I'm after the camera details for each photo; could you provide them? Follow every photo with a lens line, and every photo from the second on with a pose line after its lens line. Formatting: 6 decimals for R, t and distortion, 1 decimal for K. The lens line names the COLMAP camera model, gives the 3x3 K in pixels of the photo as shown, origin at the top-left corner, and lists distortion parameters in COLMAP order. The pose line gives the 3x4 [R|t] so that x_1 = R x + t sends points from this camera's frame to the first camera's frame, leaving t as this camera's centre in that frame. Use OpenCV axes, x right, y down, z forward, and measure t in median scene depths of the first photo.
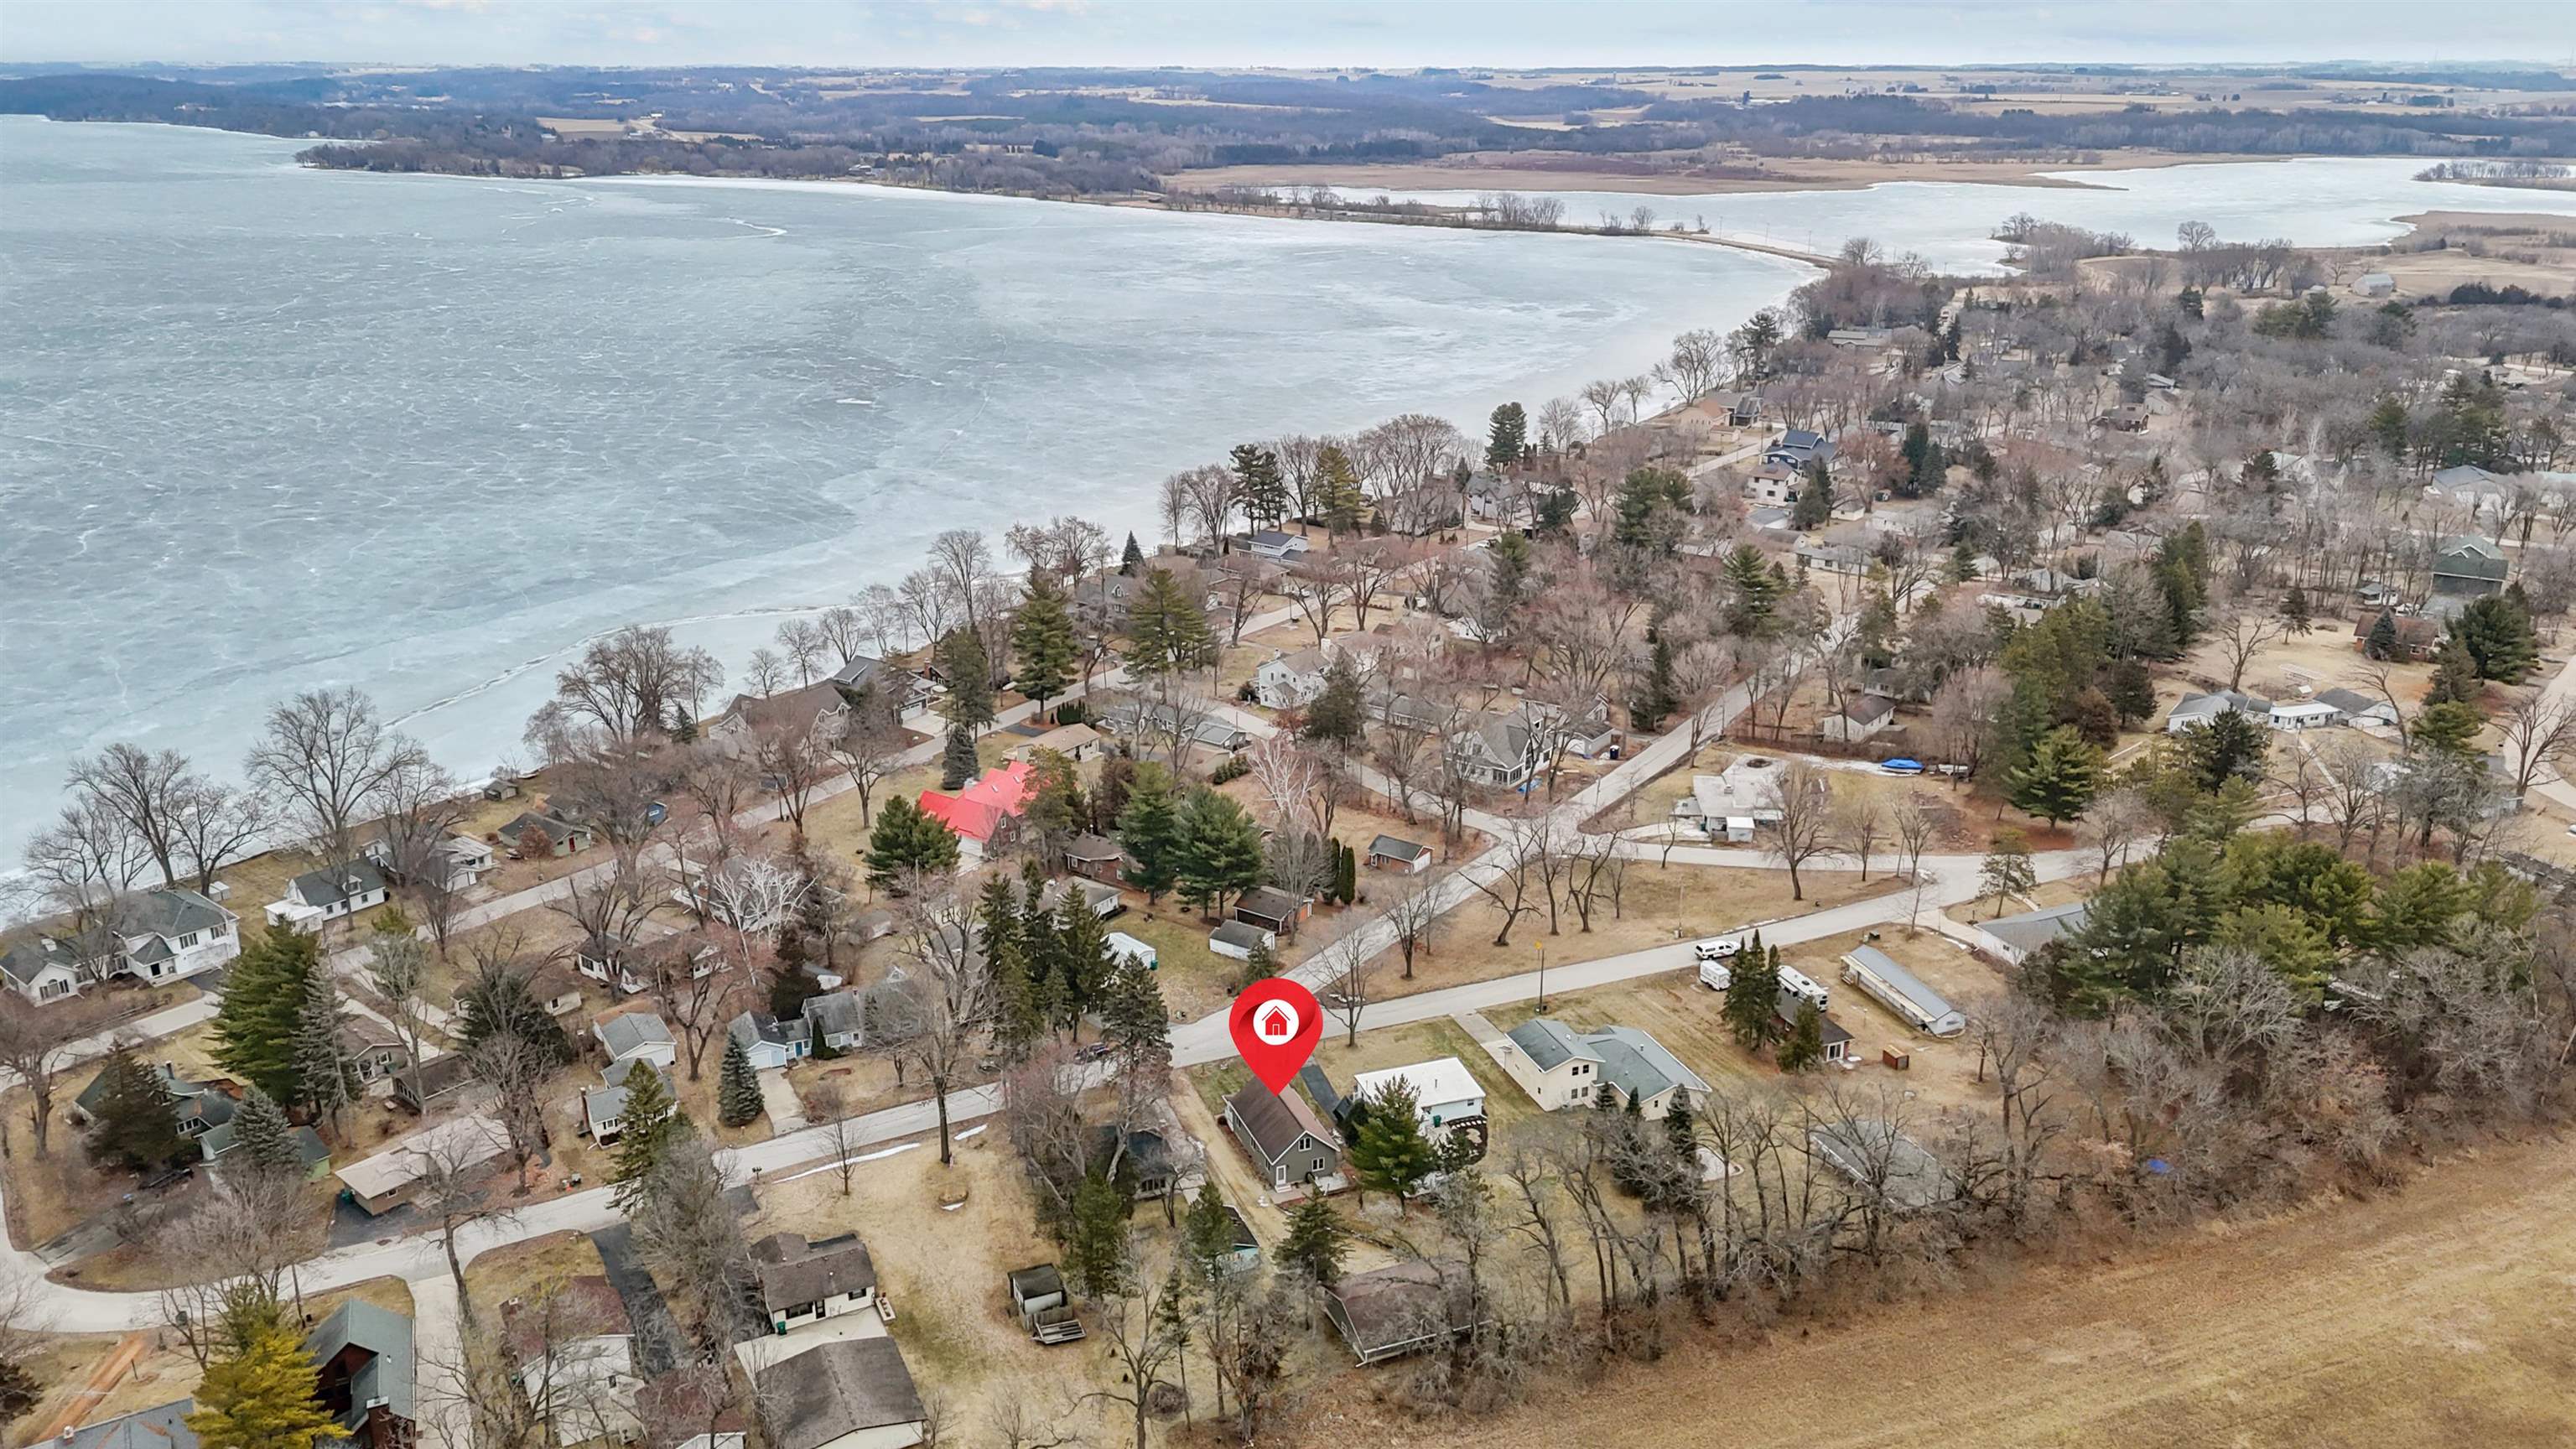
lens RADIAL K [[1924.6, 0, 1288.0], [0, 1924.6, 724.5], [0, 0, 1]] dist [0.089527, -0.092180]
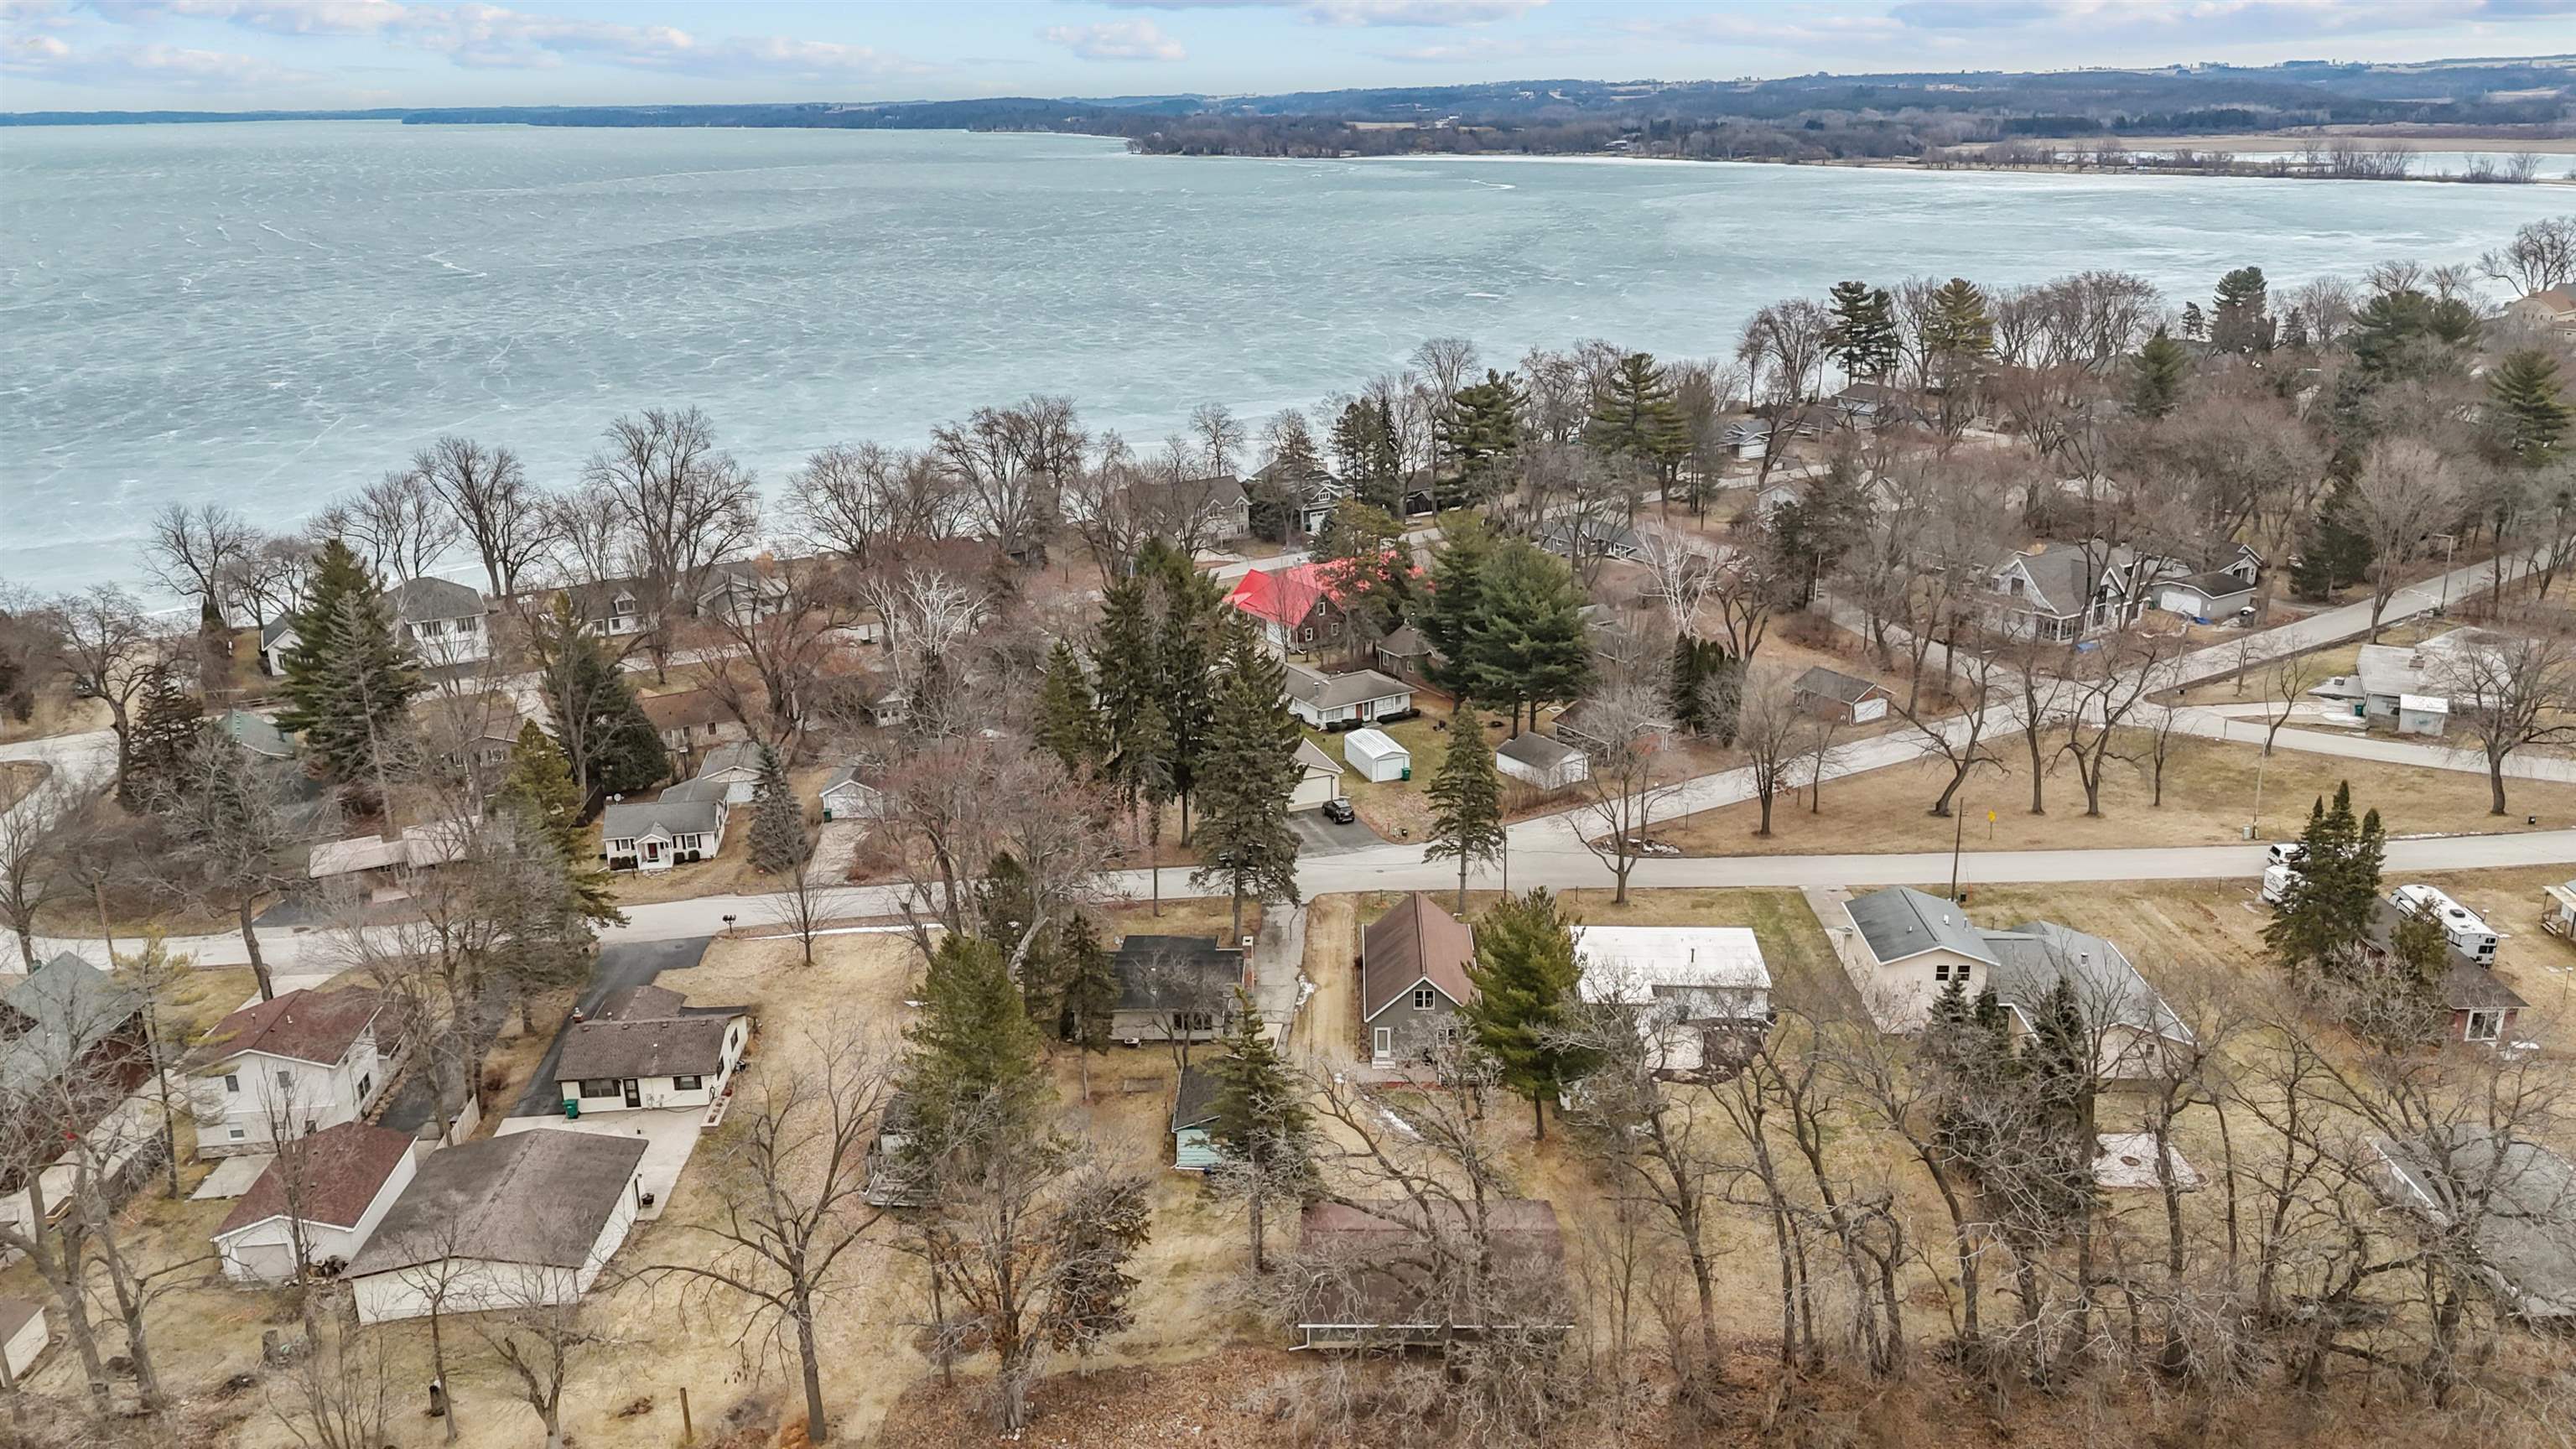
lens RADIAL K [[1881.2, 0, 1288.0], [0, 1881.2, 724.5], [0, 0, 1]] dist [0.082156, -0.081314]
pose [[0.923563, 0.107929, -0.367943, 0.033282], [-0.108516, 0.993910, 0.019163, 0.022843], [0.367771, 0.022229, 0.929651, 0.078620]]
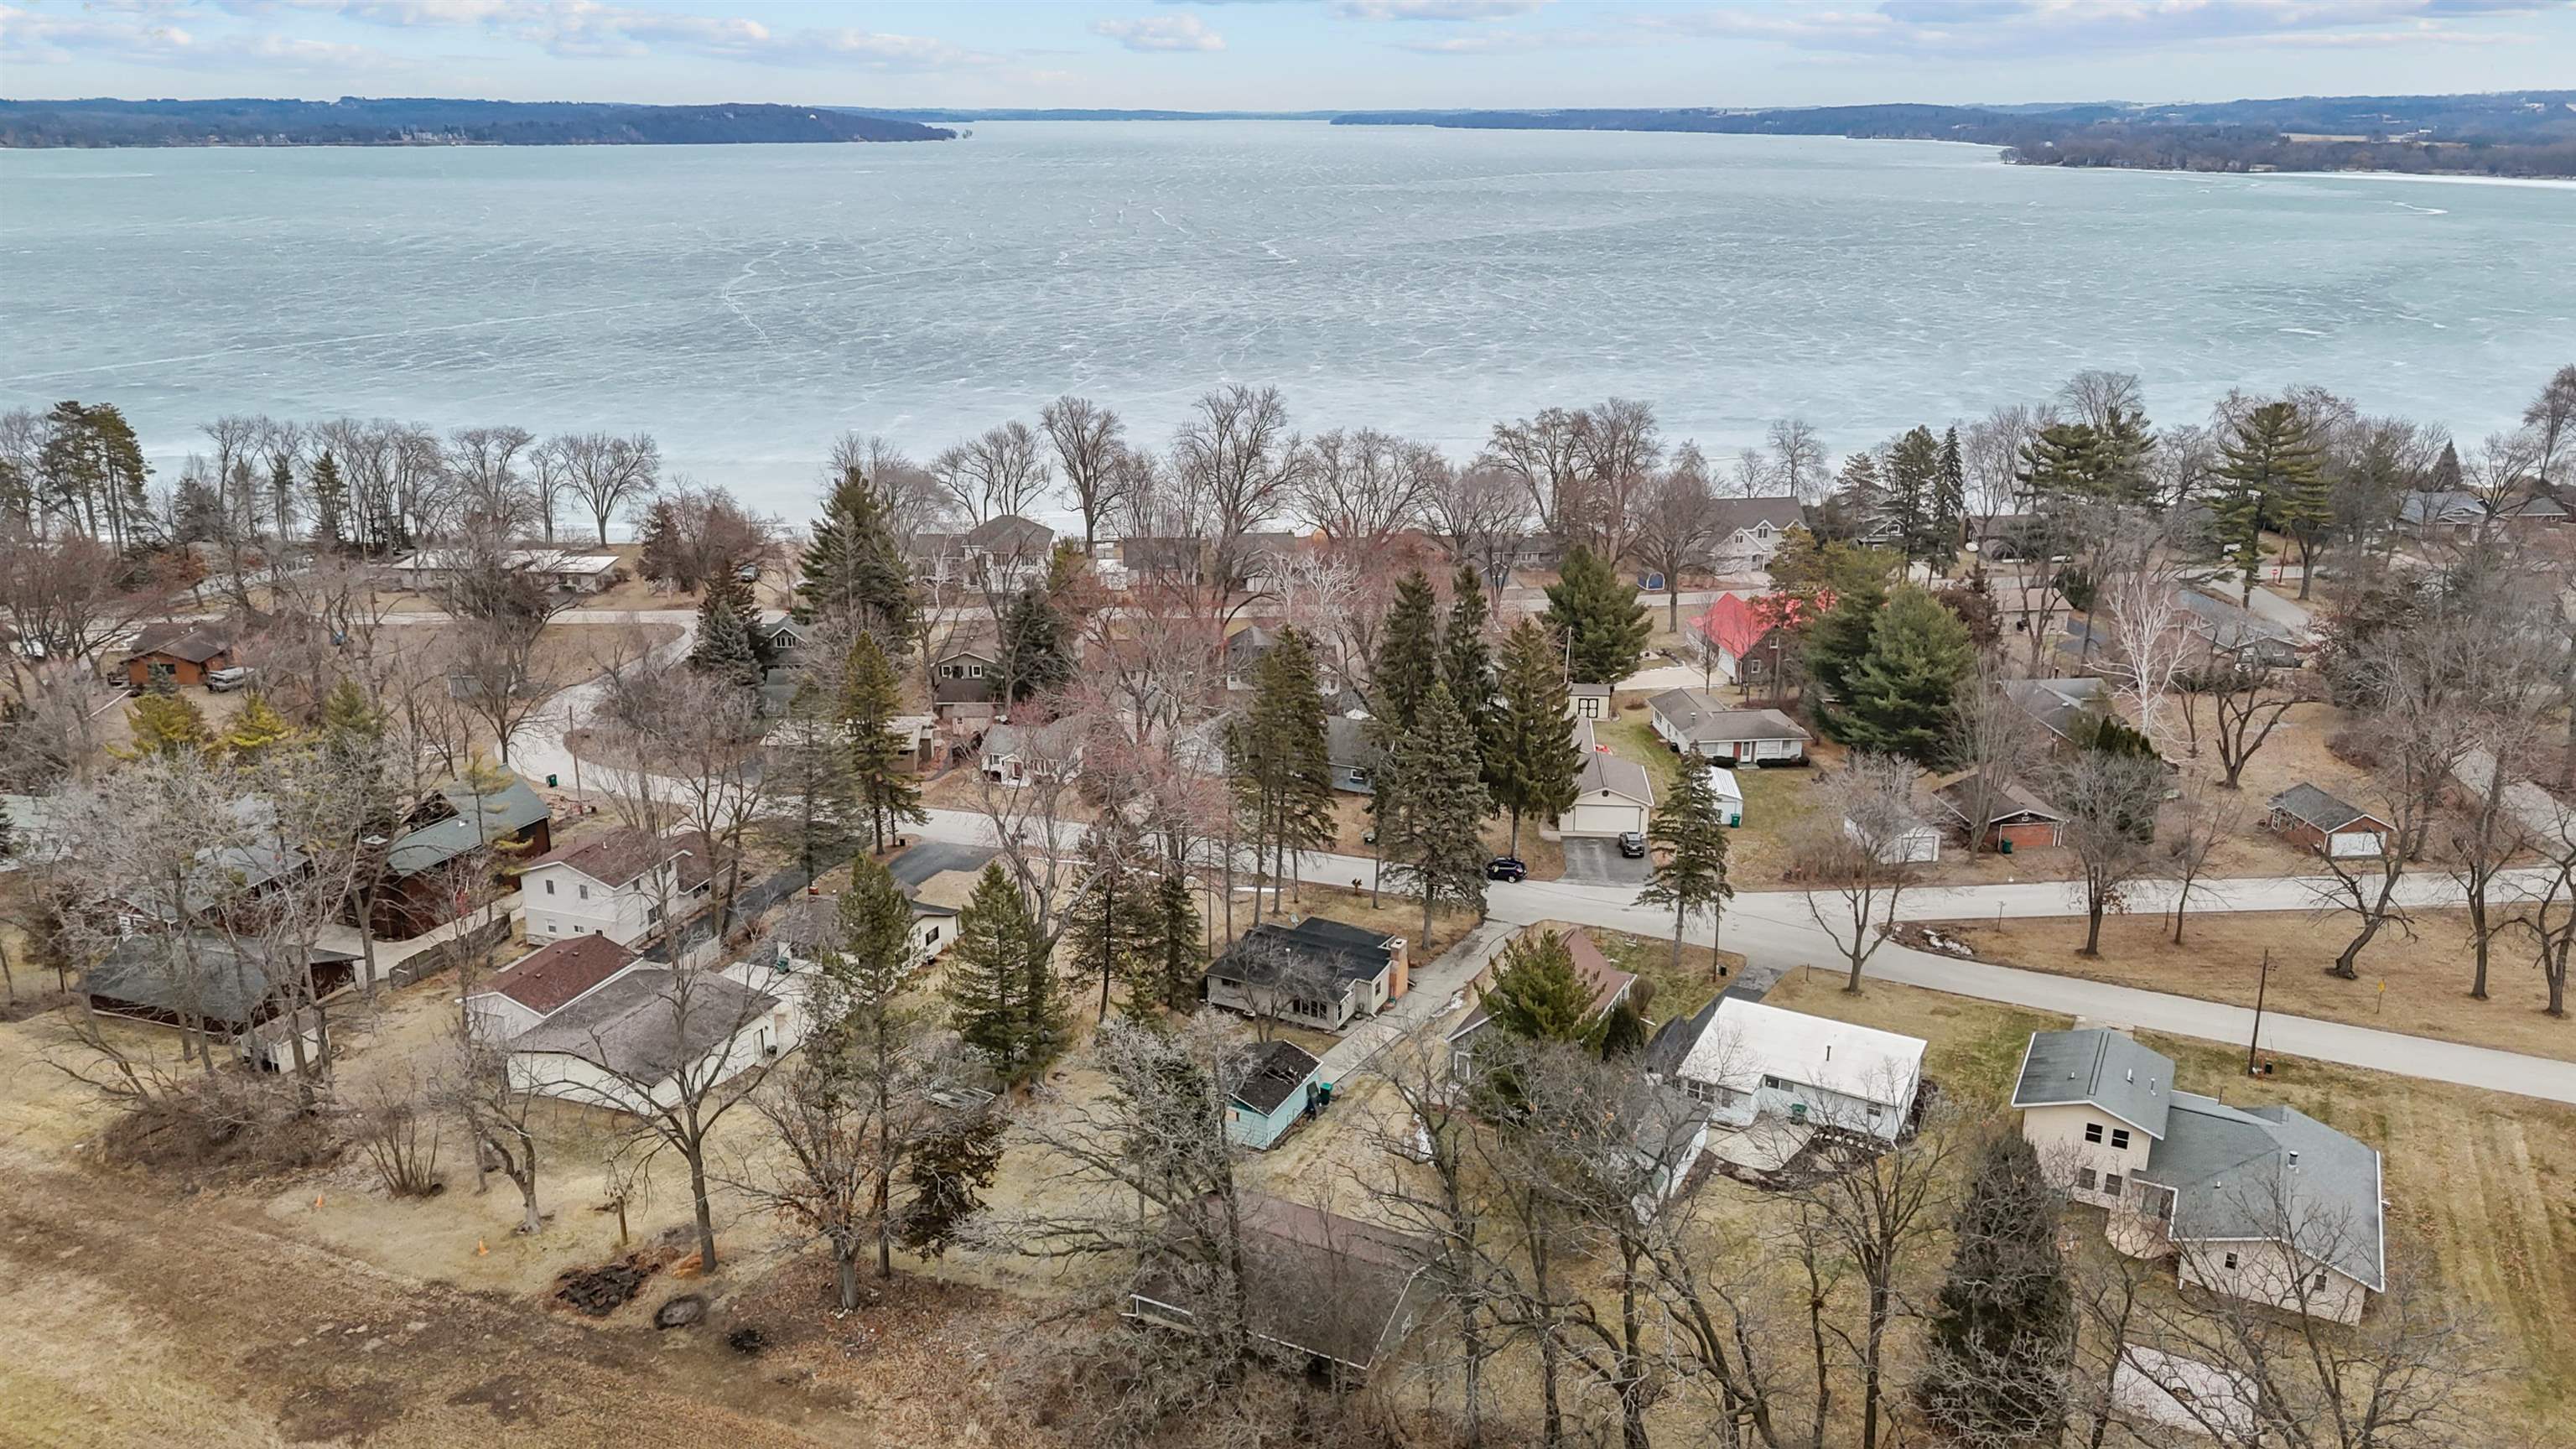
lens RADIAL K [[1881.2, 0, 1288.0], [0, 1881.2, 724.5], [0, 0, 1]] dist [0.082156, -0.081314]
pose [[0.672876, 0.232070, -0.702411, 0.064552], [-0.239952, 0.966649, 0.089510, 0.016652], [0.699758, 0.108316, 0.706121, 0.099035]]
